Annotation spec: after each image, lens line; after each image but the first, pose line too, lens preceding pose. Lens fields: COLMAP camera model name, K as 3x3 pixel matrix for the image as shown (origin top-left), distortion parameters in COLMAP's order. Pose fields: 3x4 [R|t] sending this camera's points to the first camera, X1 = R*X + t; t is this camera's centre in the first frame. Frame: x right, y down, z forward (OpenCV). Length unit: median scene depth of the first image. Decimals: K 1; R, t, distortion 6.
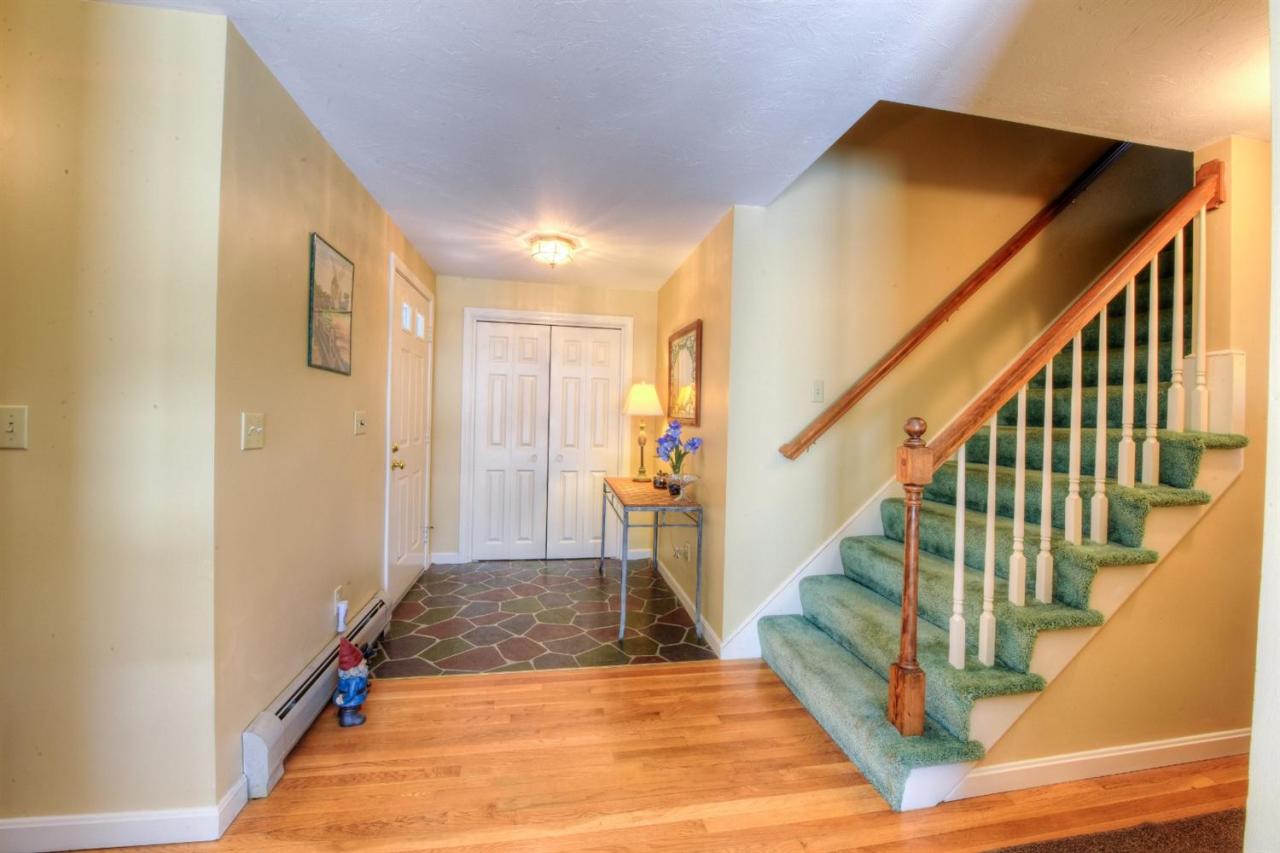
lens RADIAL K [[513.5, 0, 640.0], [0, 513.5, 426.5], [0, 0, 1]] dist [-0.019441, -0.000378]
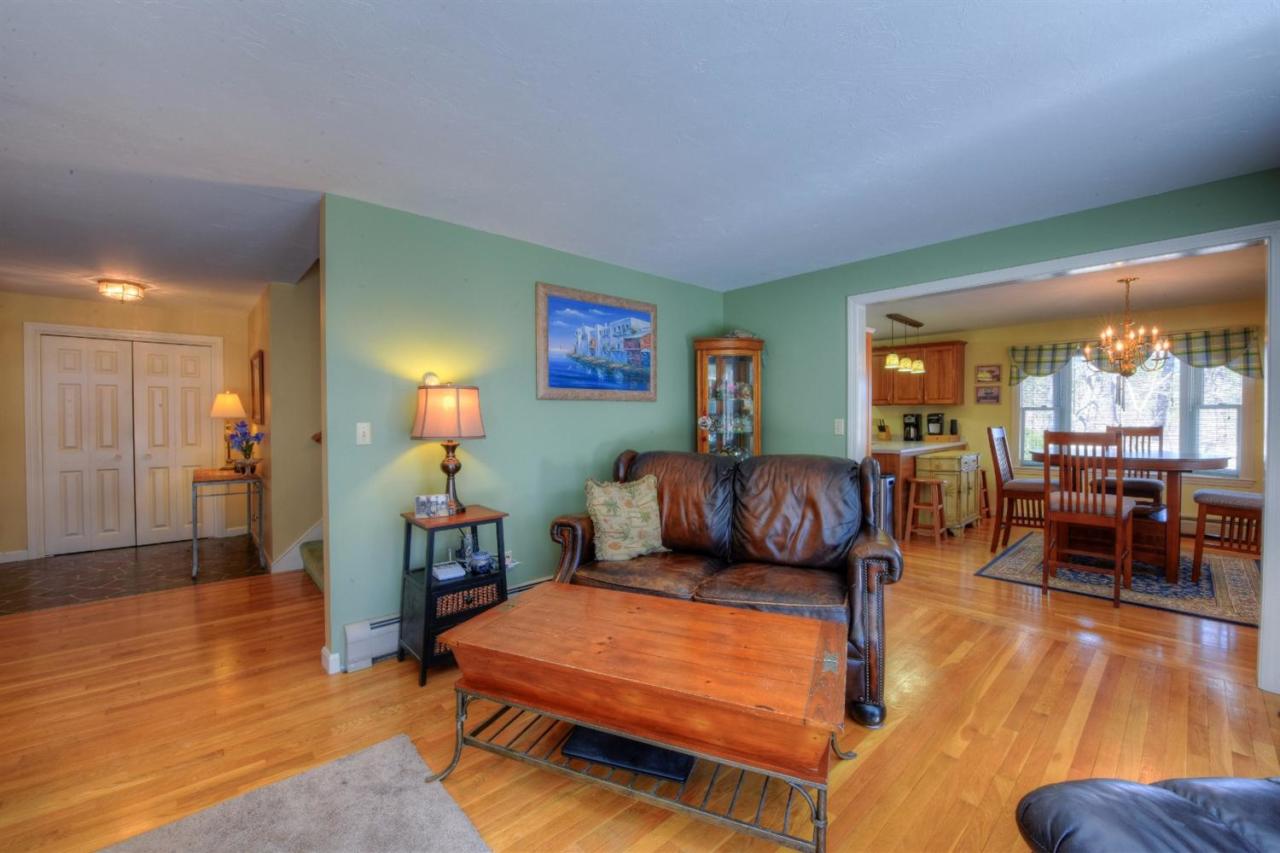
lens RADIAL K [[513.5, 0, 640.0], [0, 513.5, 426.5], [0, 0, 1]] dist [-0.019441, -0.000378]
pose [[0.846069, -0.033253, 0.532036, 0.185038], [0.030507, 0.999437, 0.013952, 0.012701], [-0.532201, 0.004427, 0.846607, -0.562668]]
